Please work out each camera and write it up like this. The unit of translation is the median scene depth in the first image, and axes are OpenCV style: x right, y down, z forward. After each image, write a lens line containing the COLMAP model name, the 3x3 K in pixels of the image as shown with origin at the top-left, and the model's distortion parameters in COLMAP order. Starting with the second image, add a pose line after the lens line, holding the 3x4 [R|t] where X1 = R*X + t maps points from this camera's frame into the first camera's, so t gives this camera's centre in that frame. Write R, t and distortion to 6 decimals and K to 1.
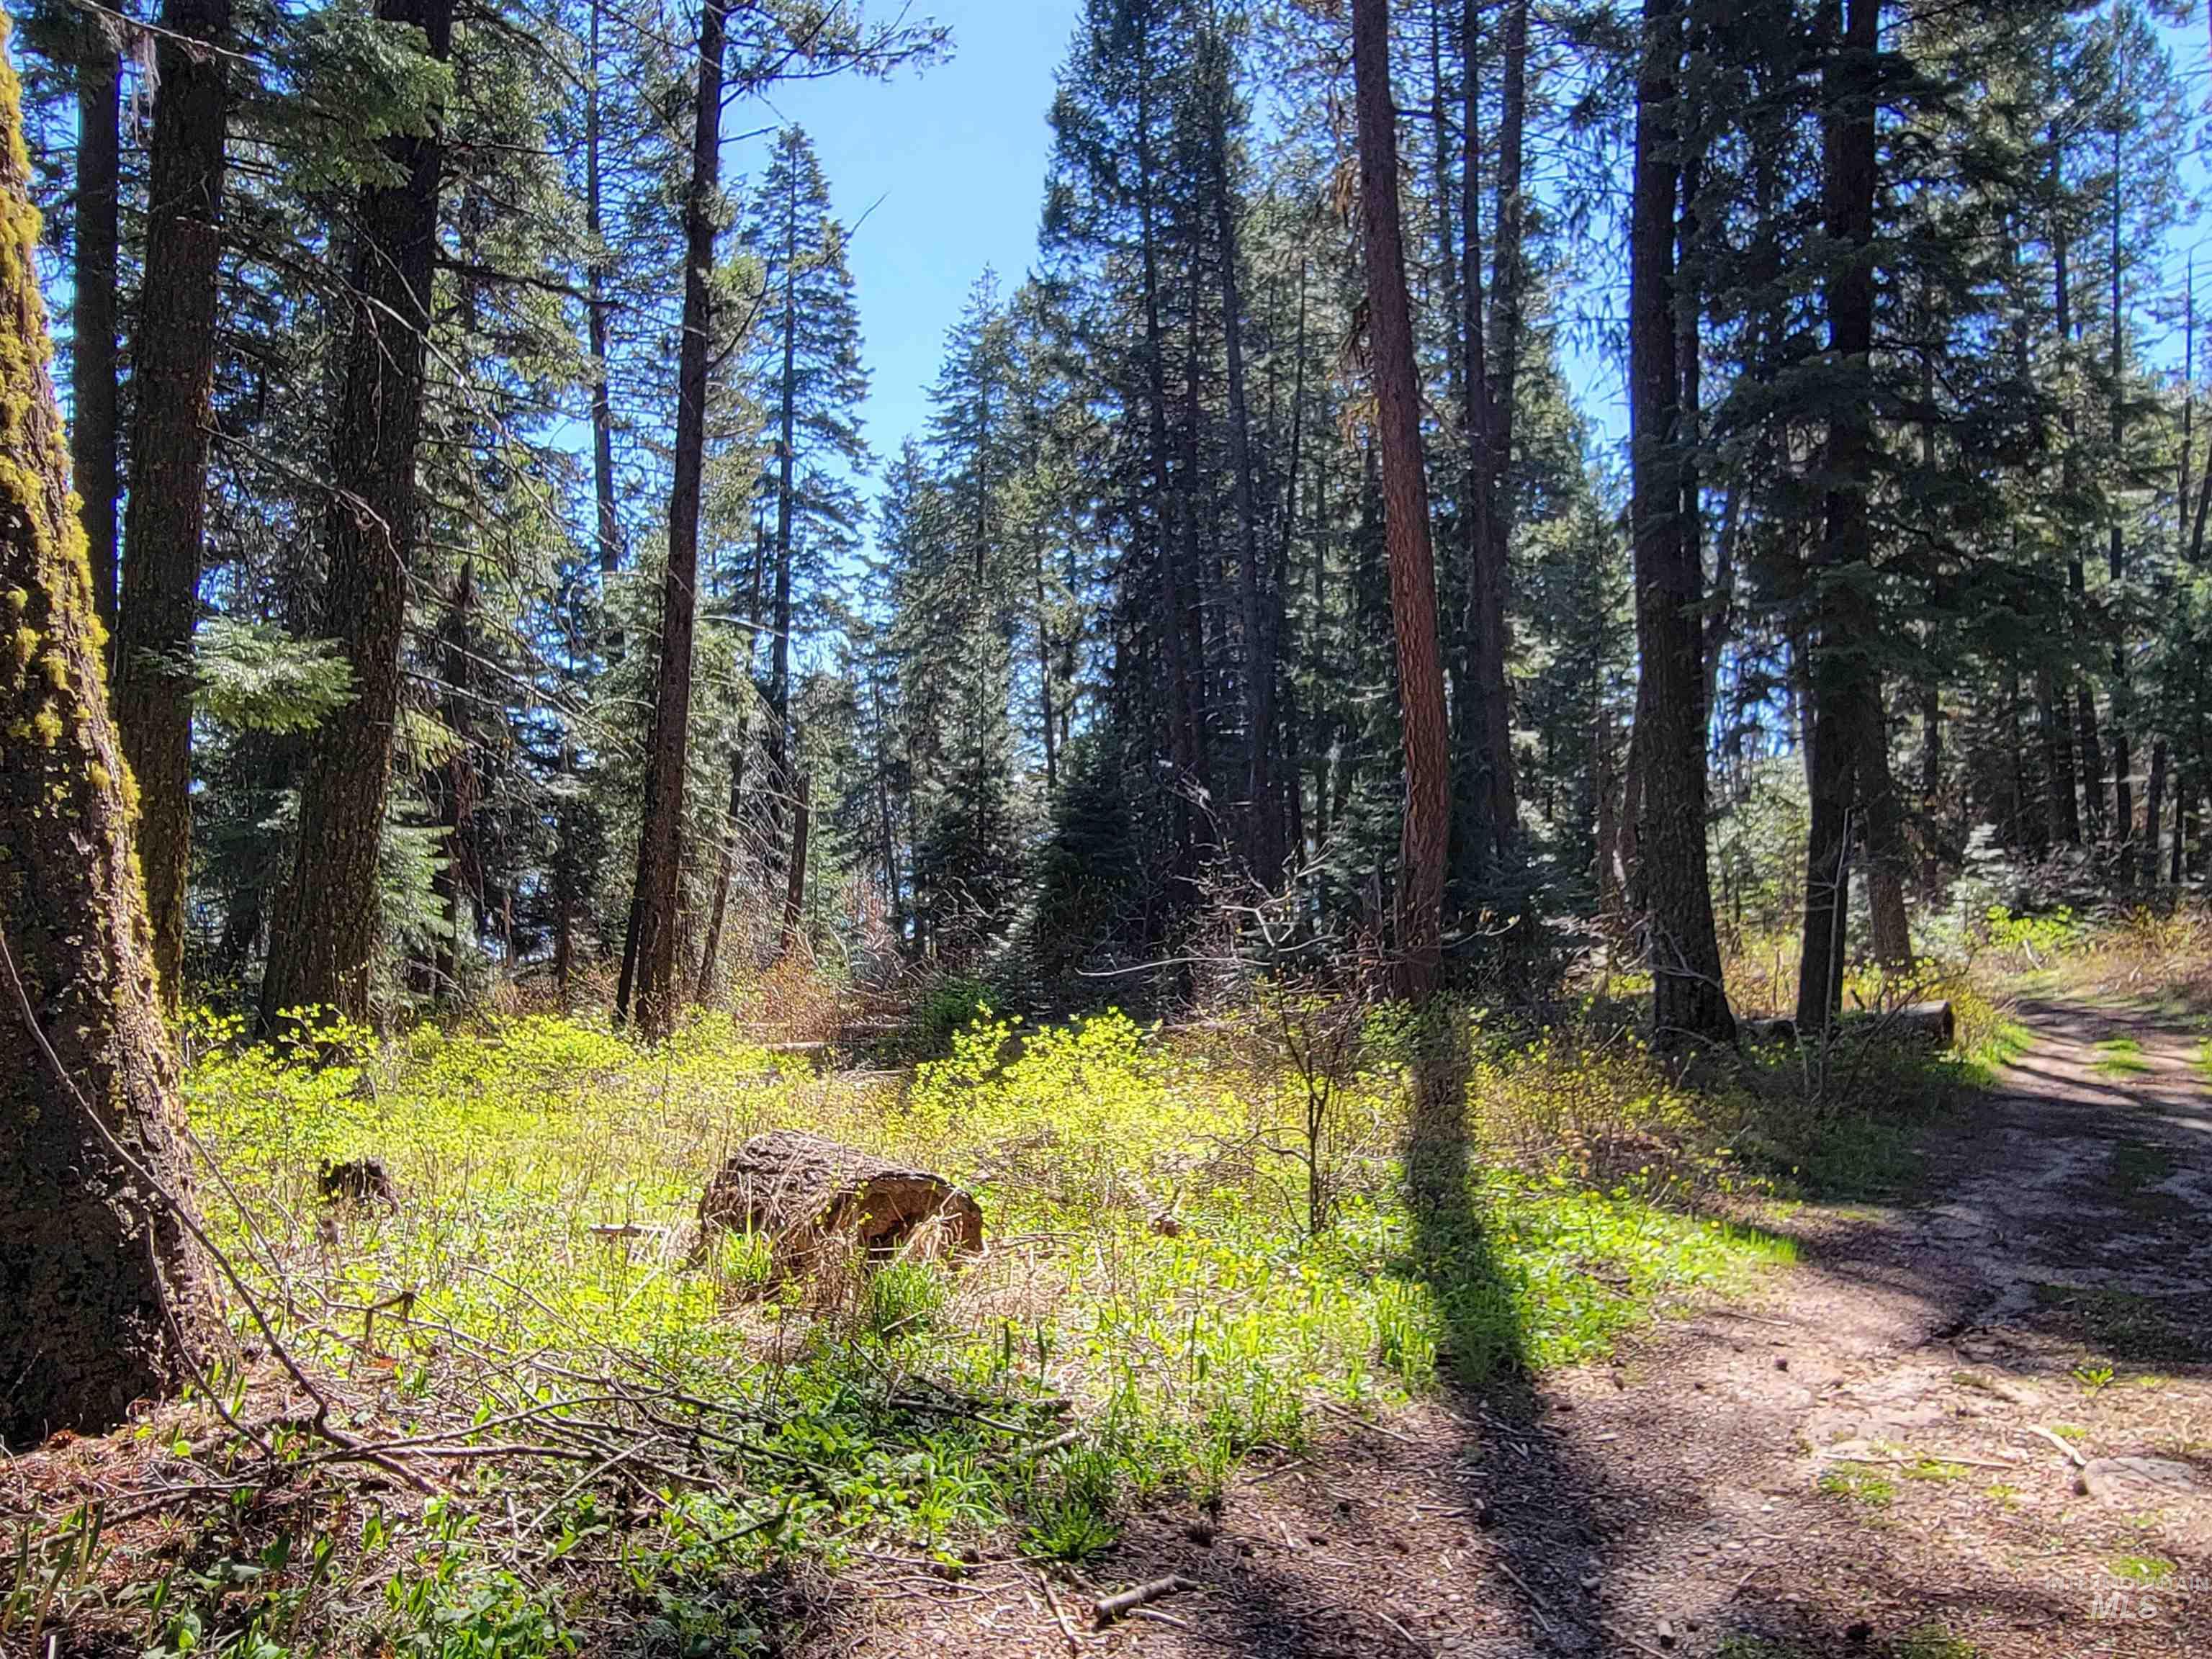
lens RADIAL K [[1601.7, 0, 1106.0], [0, 1601.7, 829.5], [0, 0, 1]] dist [0.005087, 0.006559]
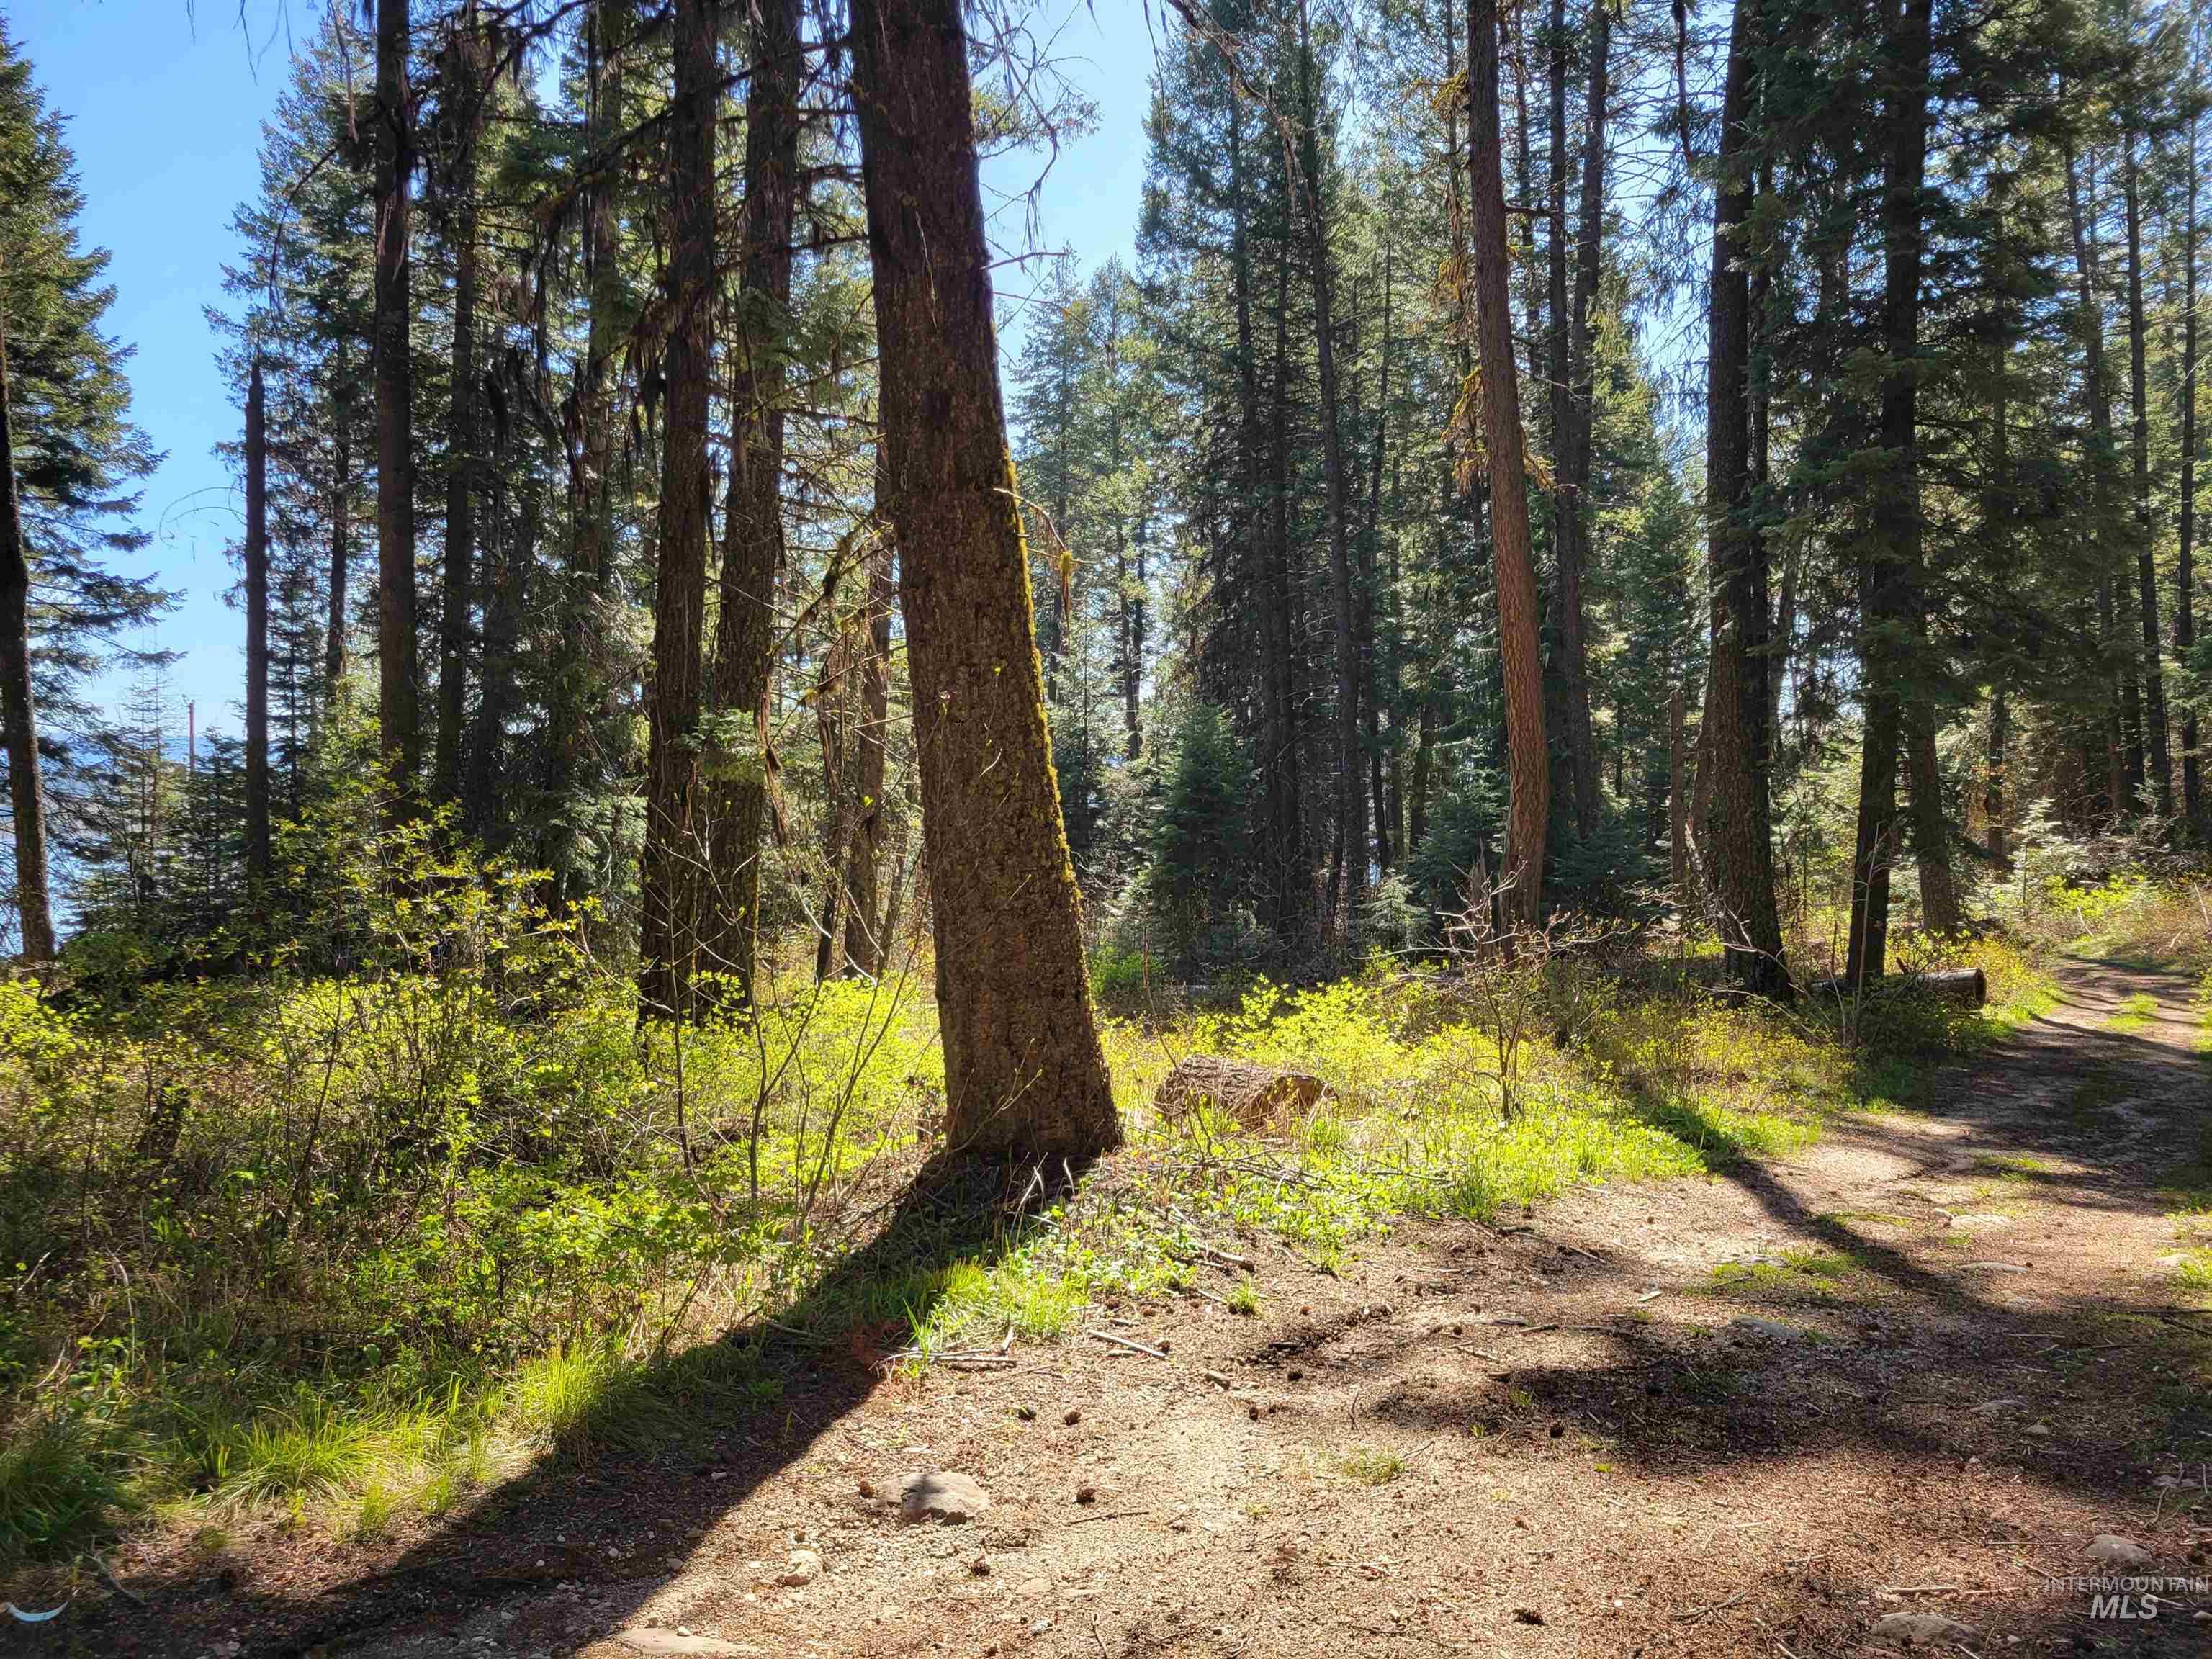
lens RADIAL K [[1663.8, 0, 1106.0], [0, 1663.8, 829.5], [0, 0, 1]] dist [0.032078, -0.009970]
pose [[0.999693, -0.004202, -0.024412, -0.038361], [0.004867, 0.999616, 0.027263, -0.014135], [0.024288, -0.027373, 0.999330, -0.109800]]
